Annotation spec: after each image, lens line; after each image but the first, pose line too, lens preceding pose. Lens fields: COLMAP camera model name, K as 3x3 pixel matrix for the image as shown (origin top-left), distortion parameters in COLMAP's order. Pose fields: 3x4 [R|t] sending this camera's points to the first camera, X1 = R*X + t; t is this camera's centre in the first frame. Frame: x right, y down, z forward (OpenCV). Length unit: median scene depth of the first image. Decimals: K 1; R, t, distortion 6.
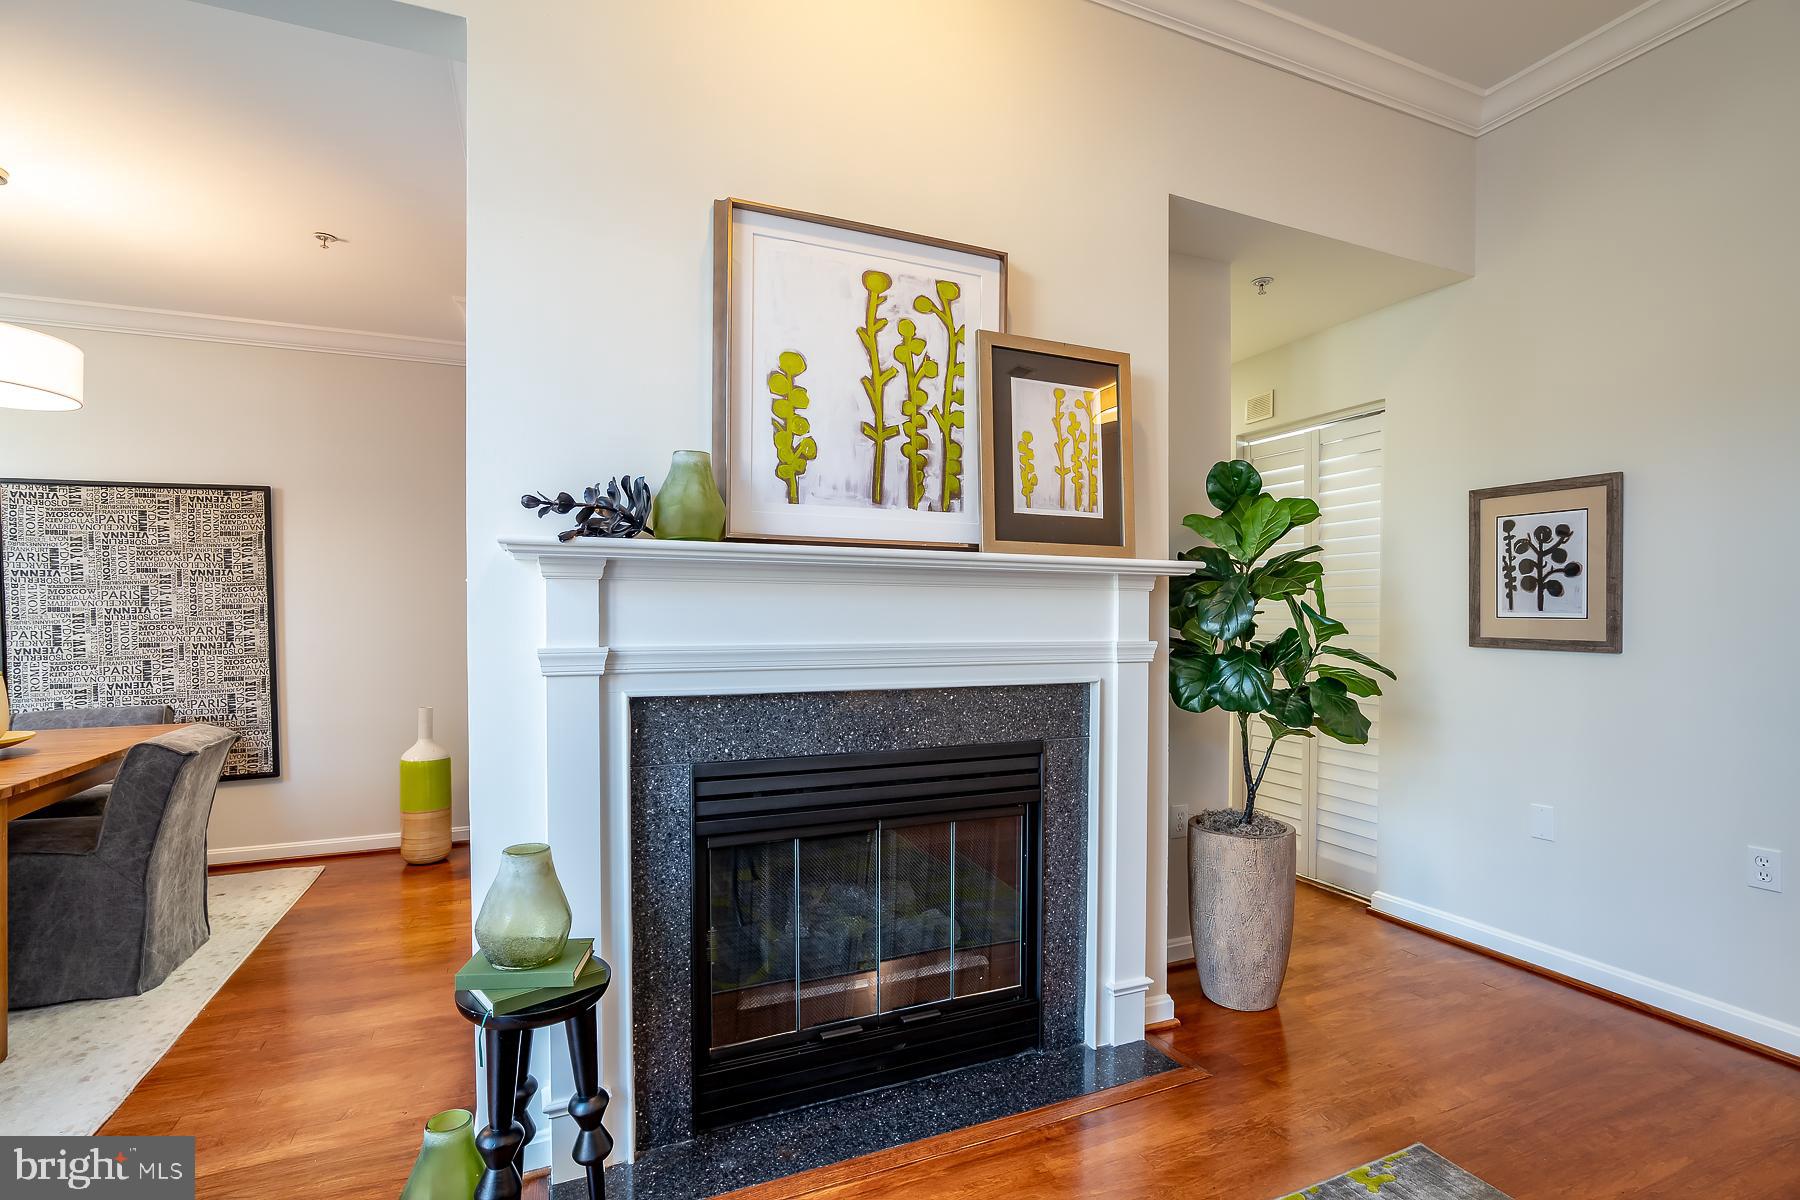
lens RADIAL K [[836.1, 0, 908.0], [0, 836.1, 625.4], [0, 0, 1]] dist [-0.023898, 0.006603]
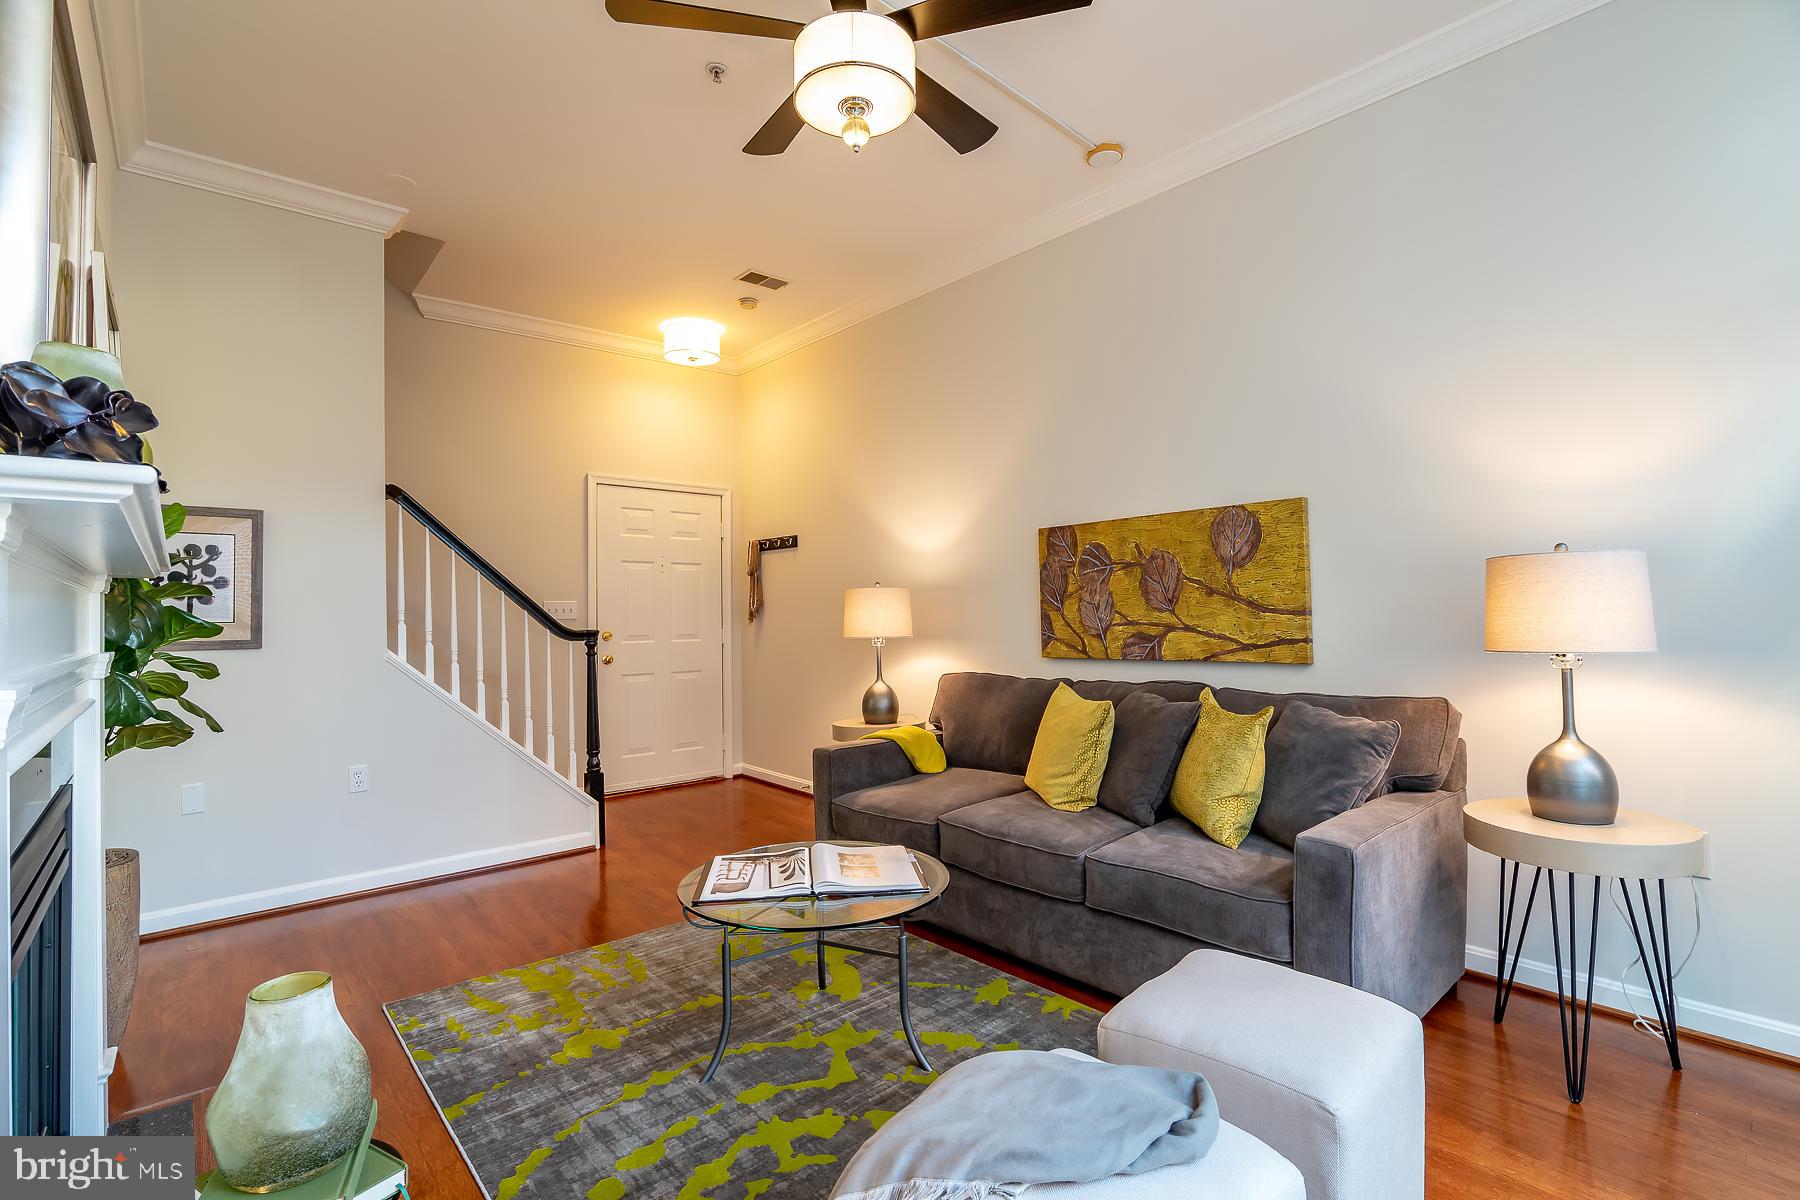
lens RADIAL K [[836.1, 0, 885.6], [0, 836.1, 592.2], [0, 0, 1]] dist [-0.023898, 0.006603]
pose [[-0.304977, 0.021199, 0.952124, -0.787934], [0.028622, 0.999505, -0.013085, -0.010159], [-0.951929, 0.023261, -0.305433, 0.504712]]
